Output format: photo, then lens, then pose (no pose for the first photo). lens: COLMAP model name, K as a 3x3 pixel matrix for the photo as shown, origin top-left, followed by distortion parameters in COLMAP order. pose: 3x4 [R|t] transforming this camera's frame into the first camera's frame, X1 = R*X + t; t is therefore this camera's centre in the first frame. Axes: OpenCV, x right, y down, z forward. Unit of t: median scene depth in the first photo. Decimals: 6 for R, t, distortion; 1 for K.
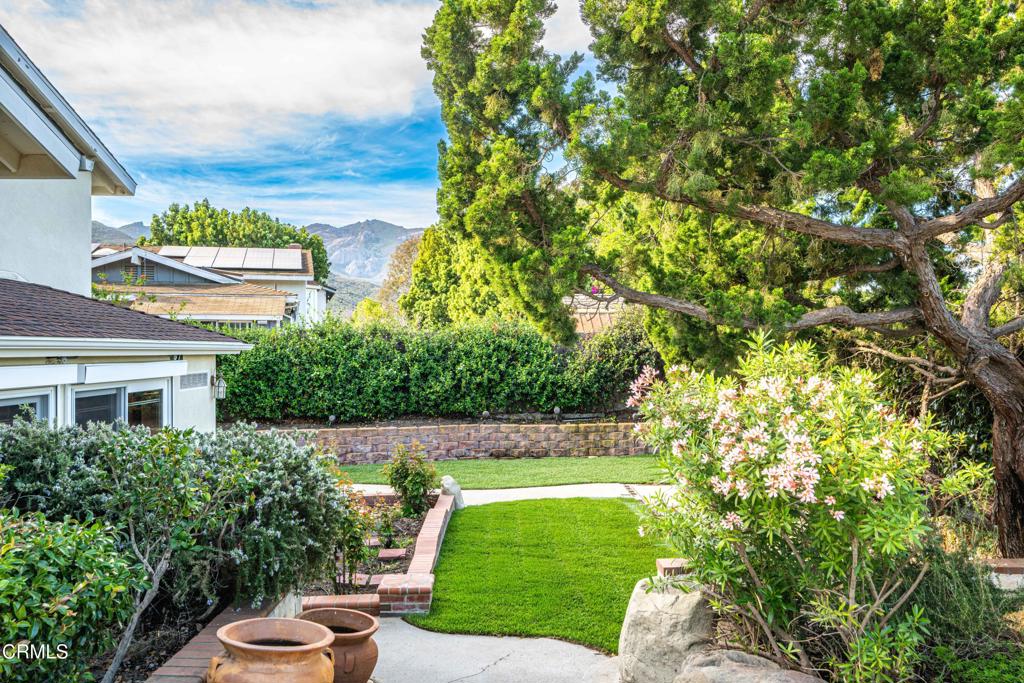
lens RADIAL K [[791.2, 0, 512.0], [0, 791.2, 341.5], [0, 0, 1]] dist [0.000679, 0.001313]
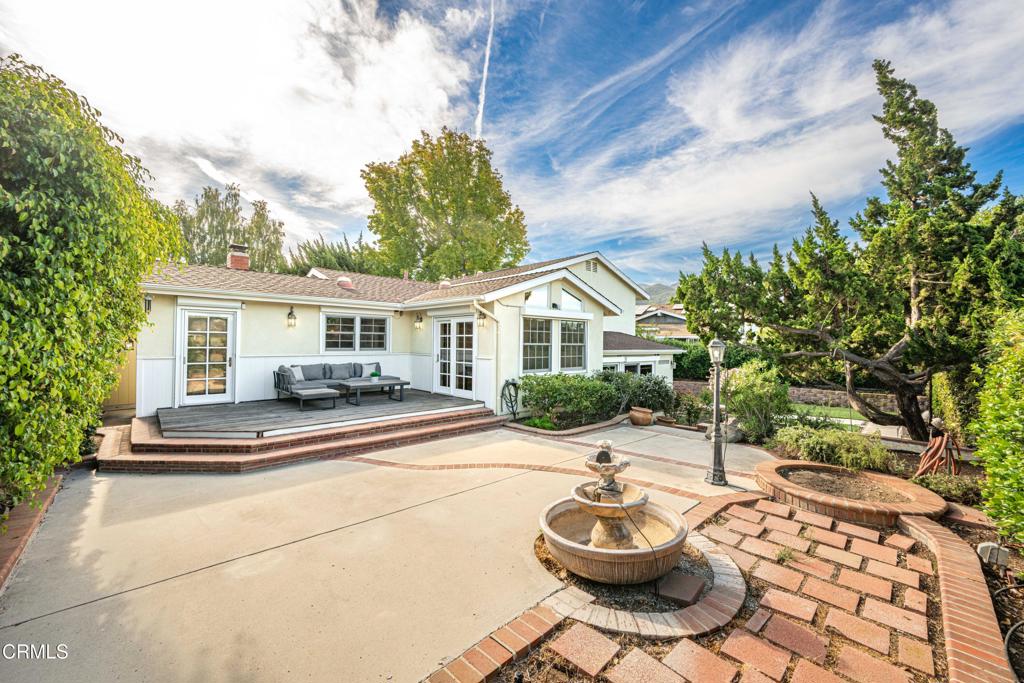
lens RADIAL K [[403.8, 0, 518.8], [0, 403.8, 342.0], [0, 0, 1]] dist [0.002723, 0.000584]
pose [[0.674837, 0.010717, -0.737889, 0.250377], [-0.008121, 0.999942, 0.007096, -0.023632], [0.737922, 0.001204, 0.674885, -0.318518]]
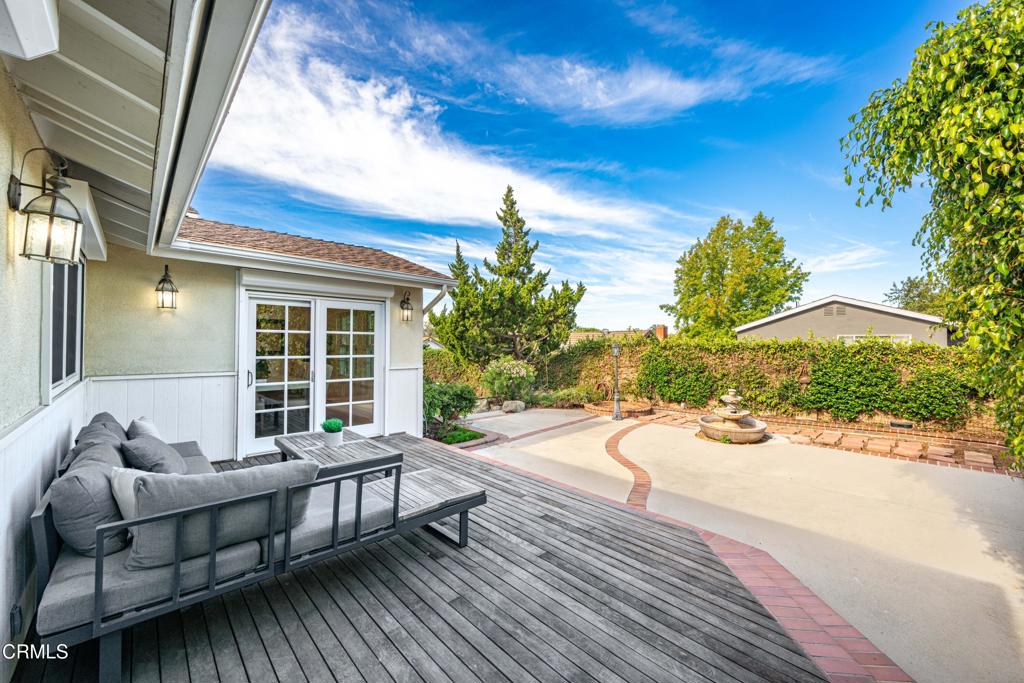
lens RADIAL K [[398.5, 0, 515.1], [0, 398.5, 335.8], [0, 0, 1]] dist [-0.015042, 0.000178]
pose [[0.740850, 0.022506, 0.671293, -0.388329], [-0.012389, 0.999726, -0.019845, -0.019968], [-0.671556, 0.006385, 0.740926, -0.321393]]
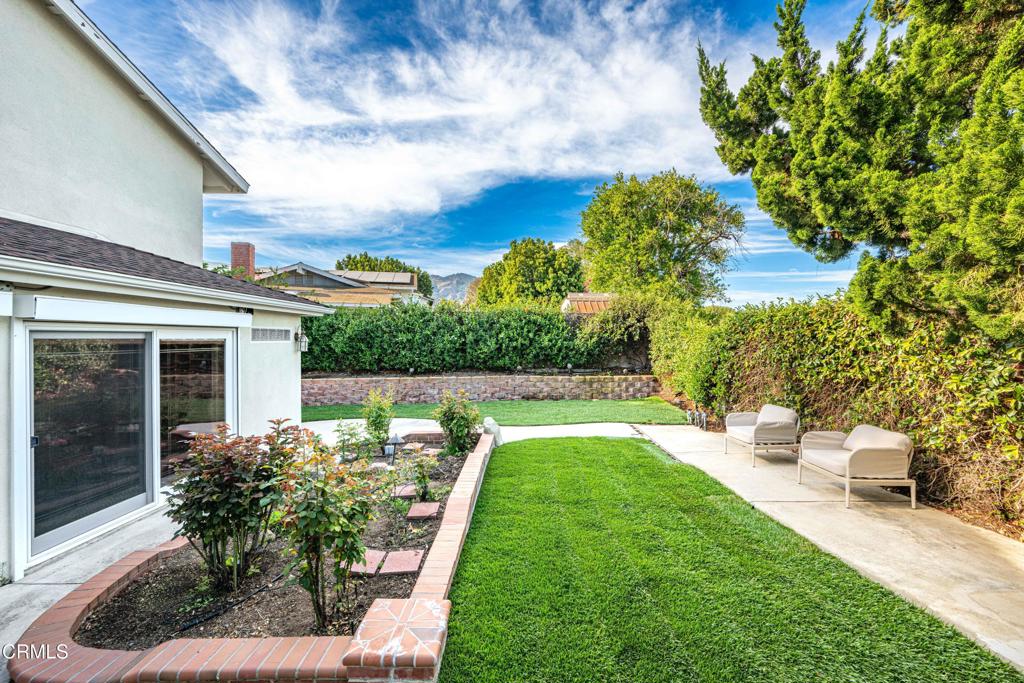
lens RADIAL K [[403.8, 0, 518.8], [0, 403.8, 342.0], [0, 0, 1]] dist [0.002723, 0.000584]
pose [[0.999551, 0.009491, -0.028404, -0.013943], [-0.008940, 0.999771, 0.019466, 0.030111], [0.028582, -0.019203, 0.999407, 0.276499]]
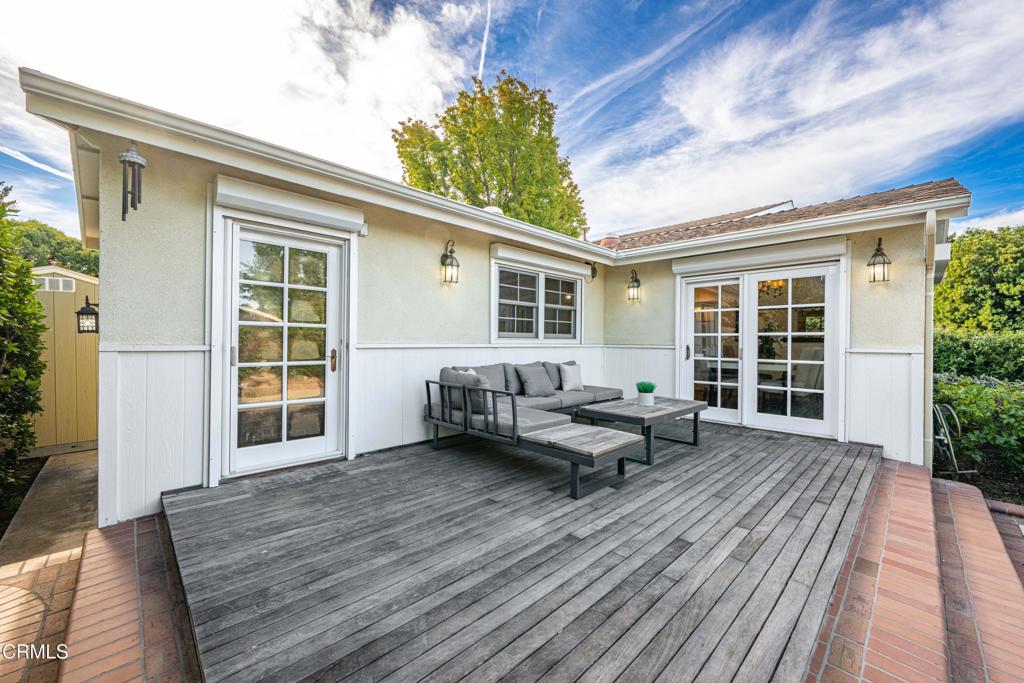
lens RADIAL K [[402.2, 0, 517.0], [0, 402.2, 336.9], [0, 0, 1]] dist [0.001789, 0.000459]
pose [[0.690628, 0.001327, -0.723209, -0.182887], [-0.006188, 0.999973, -0.004074, -0.002427], [0.723184, 0.007288, 0.690617, -0.319550]]
